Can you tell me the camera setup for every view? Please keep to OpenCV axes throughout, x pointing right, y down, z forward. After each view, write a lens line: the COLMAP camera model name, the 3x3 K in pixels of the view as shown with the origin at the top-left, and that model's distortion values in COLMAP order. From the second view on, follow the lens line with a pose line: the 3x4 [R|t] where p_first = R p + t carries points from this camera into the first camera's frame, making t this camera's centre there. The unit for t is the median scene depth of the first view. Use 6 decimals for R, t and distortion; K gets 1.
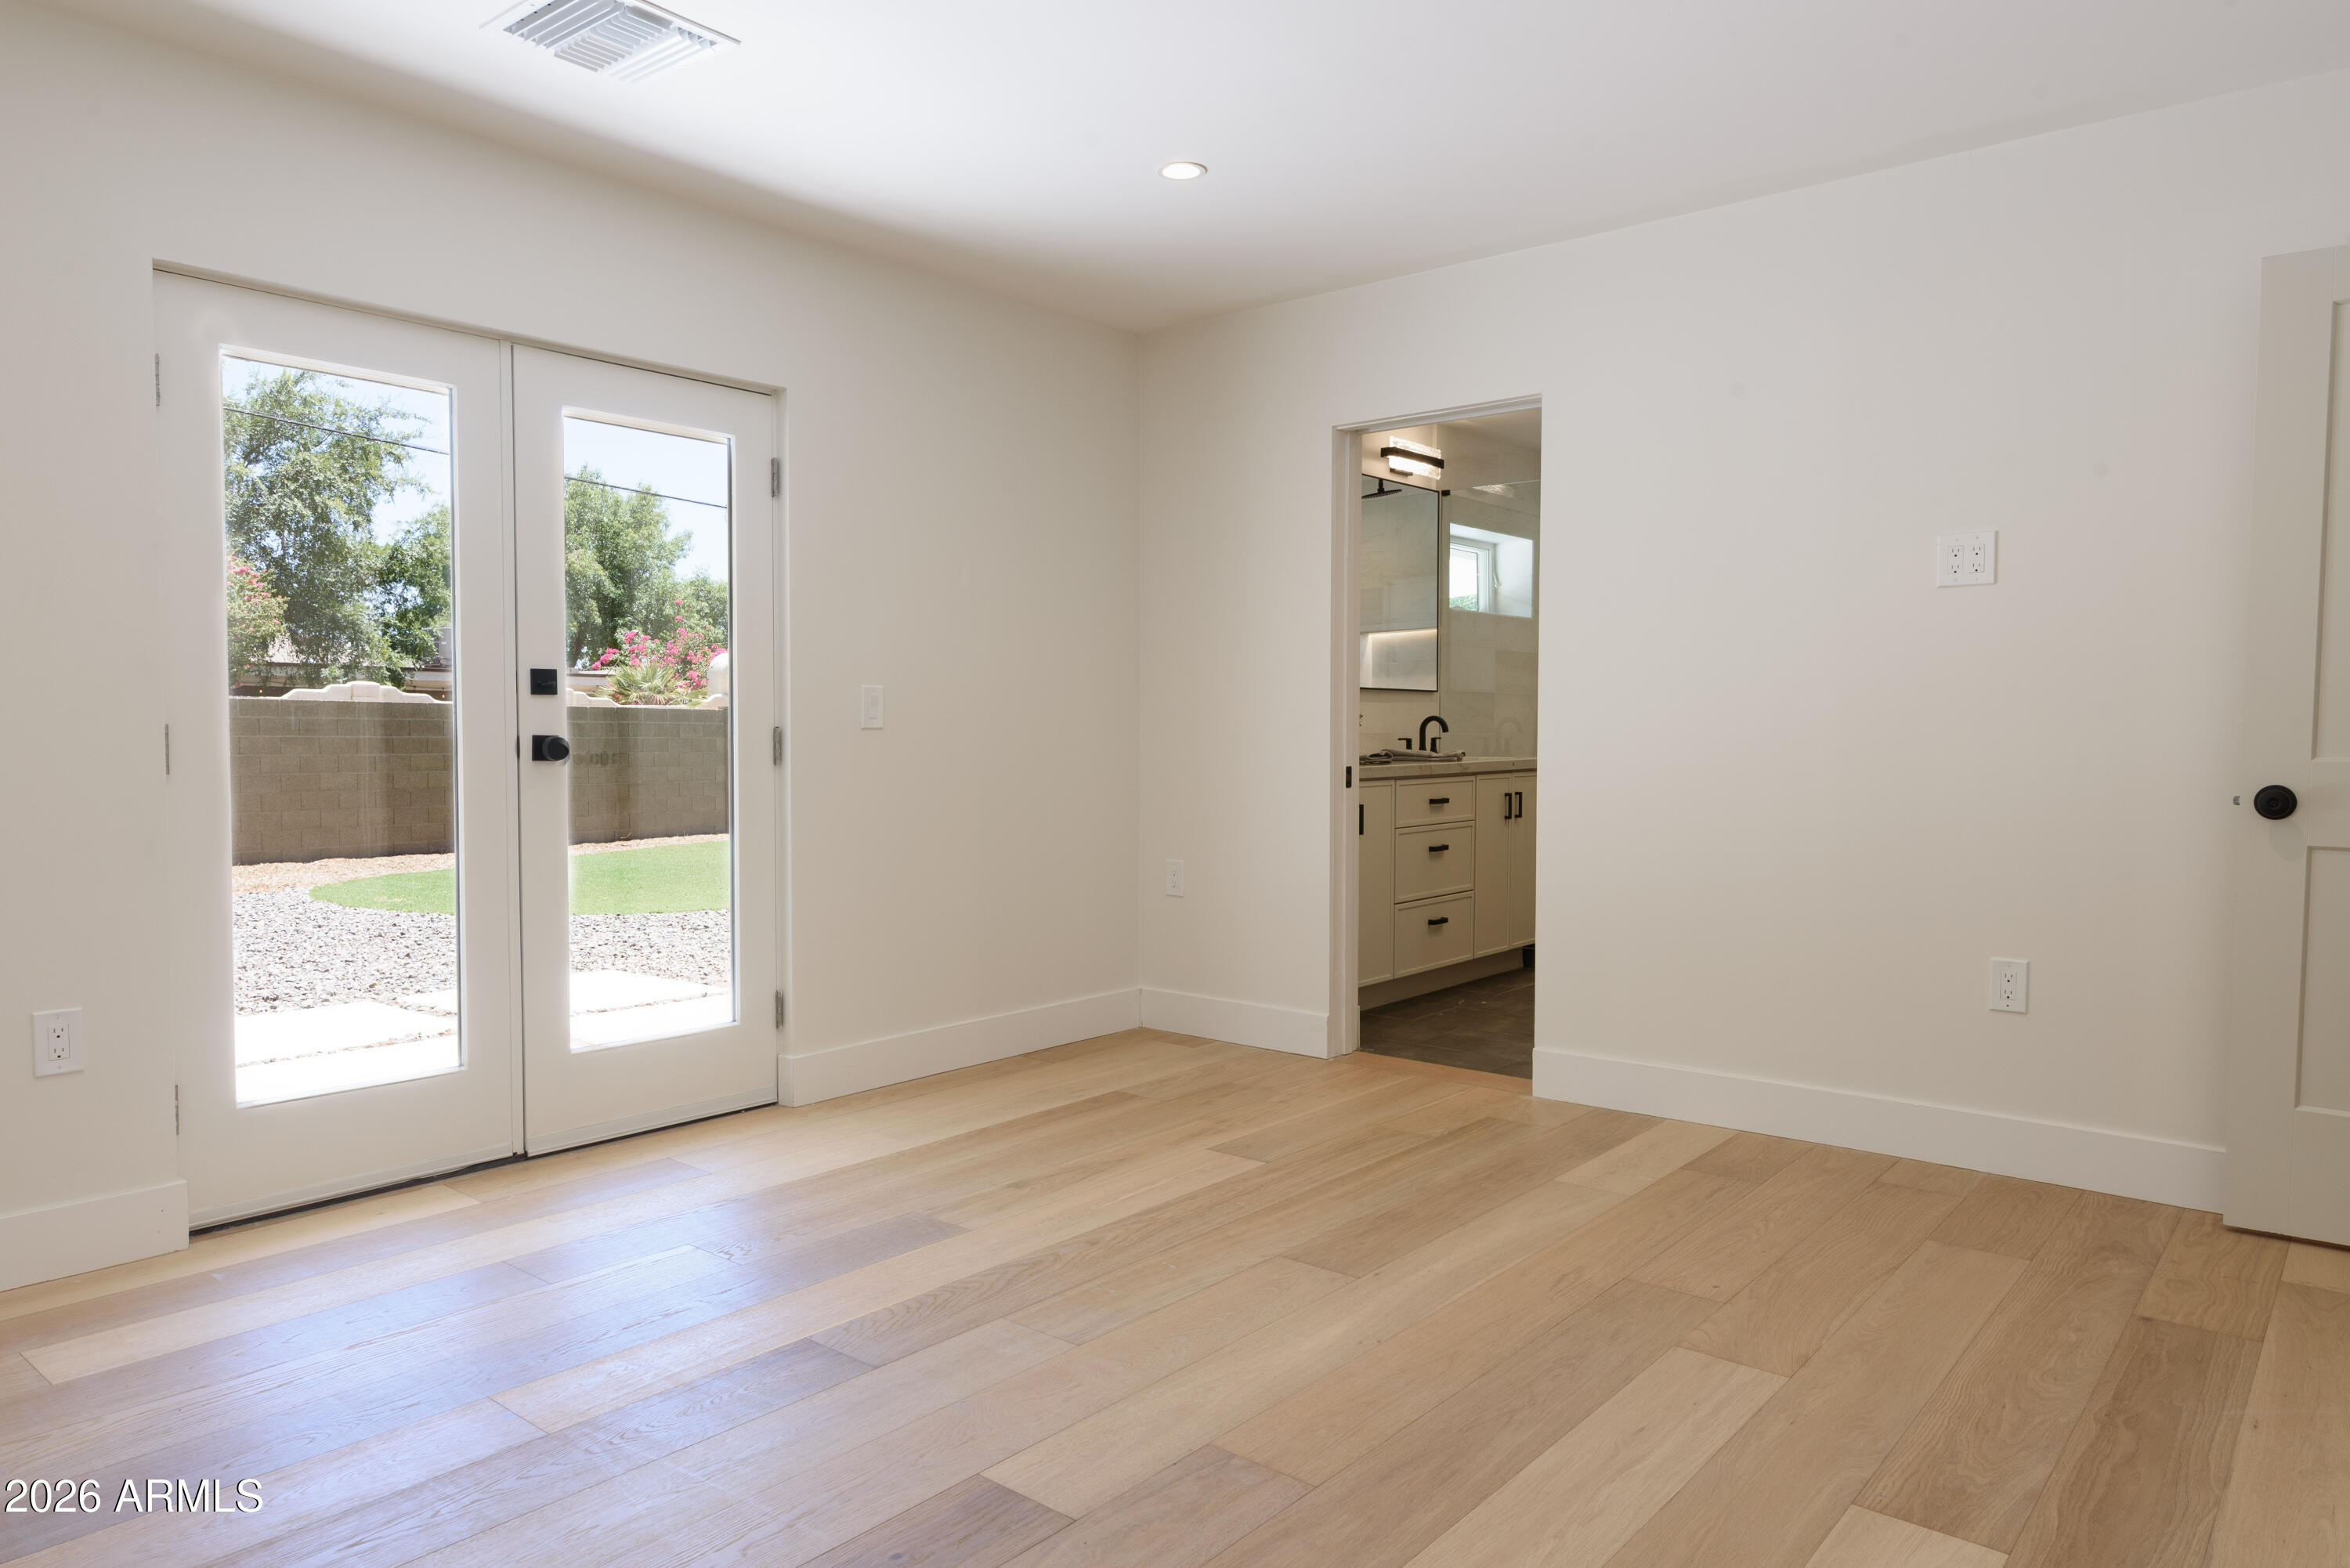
lens RADIAL K [[1488.6, 0, 1174.4], [0, 1488.6, 776.3], [0, 0, 1]] dist [0.002591, 0.000805]
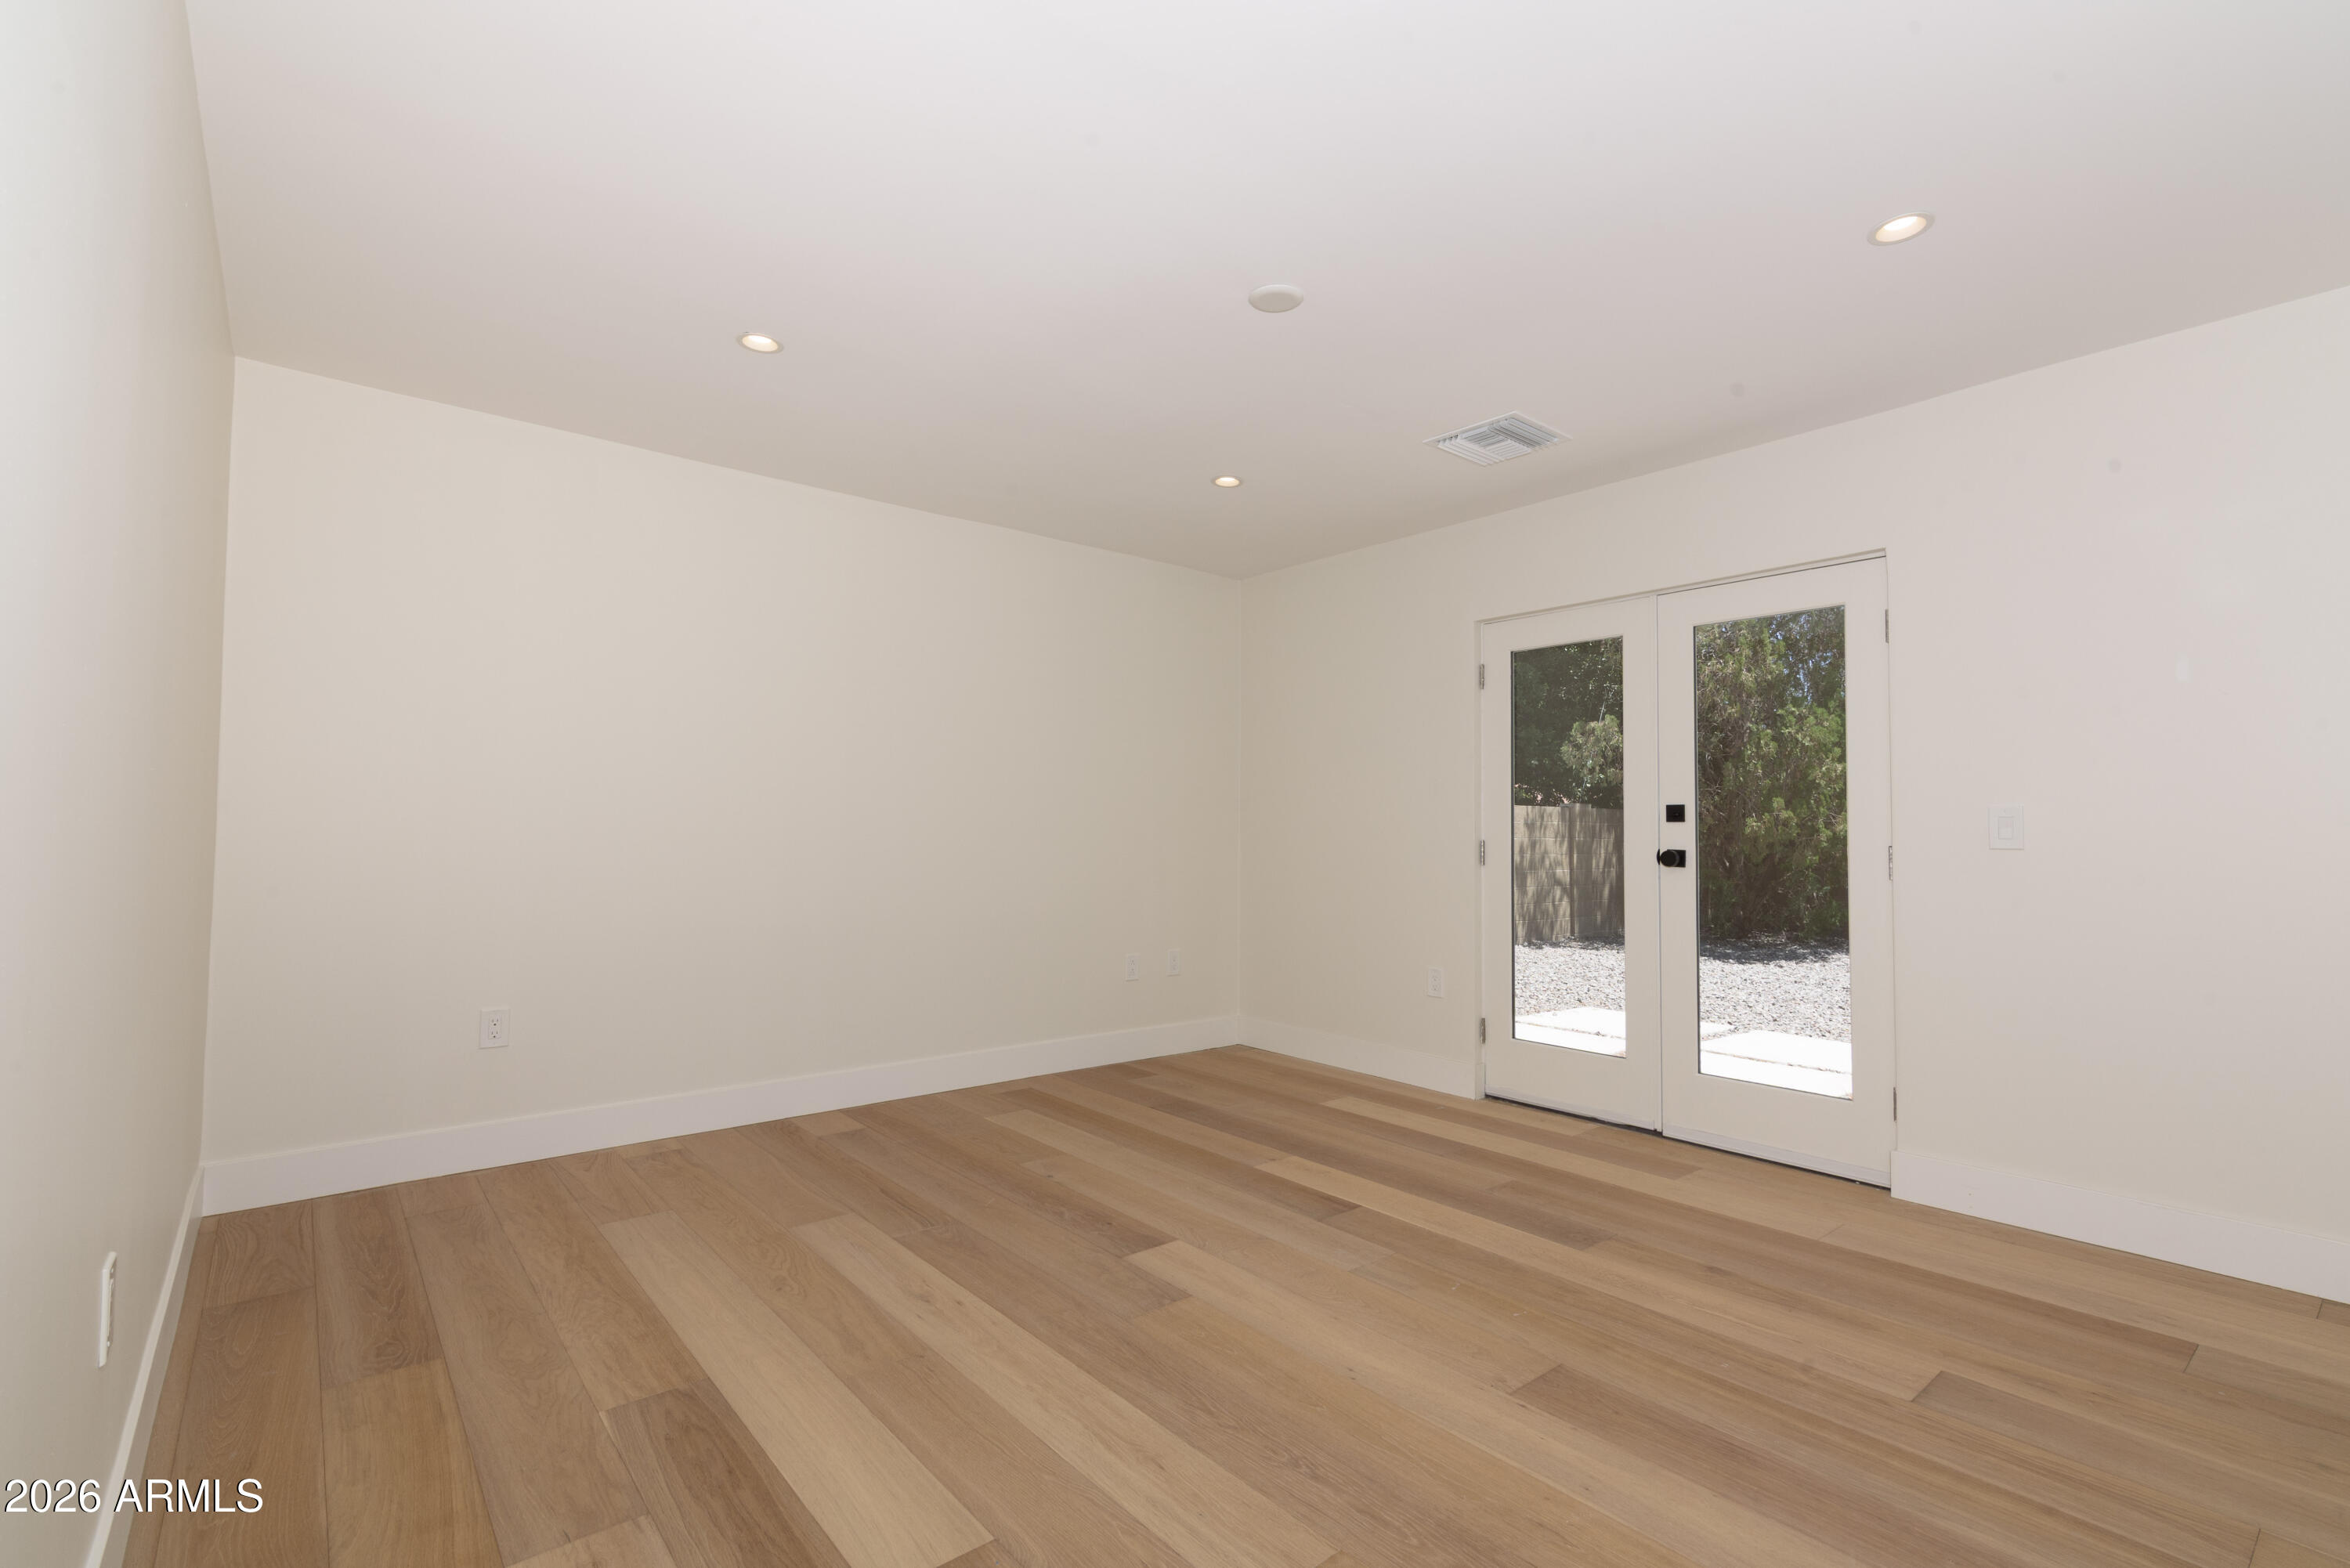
lens RADIAL K [[1057.4, 0, 1189.0], [0, 1057.4, 789.7], [0, 0, 1]] dist [0.012384, -0.000221]
pose [[-0.172369, -0.047385, -0.983892, 0.741120], [-0.041923, 0.998290, -0.040734, -0.025310], [0.984140, 0.034226, -0.174061, 0.755913]]
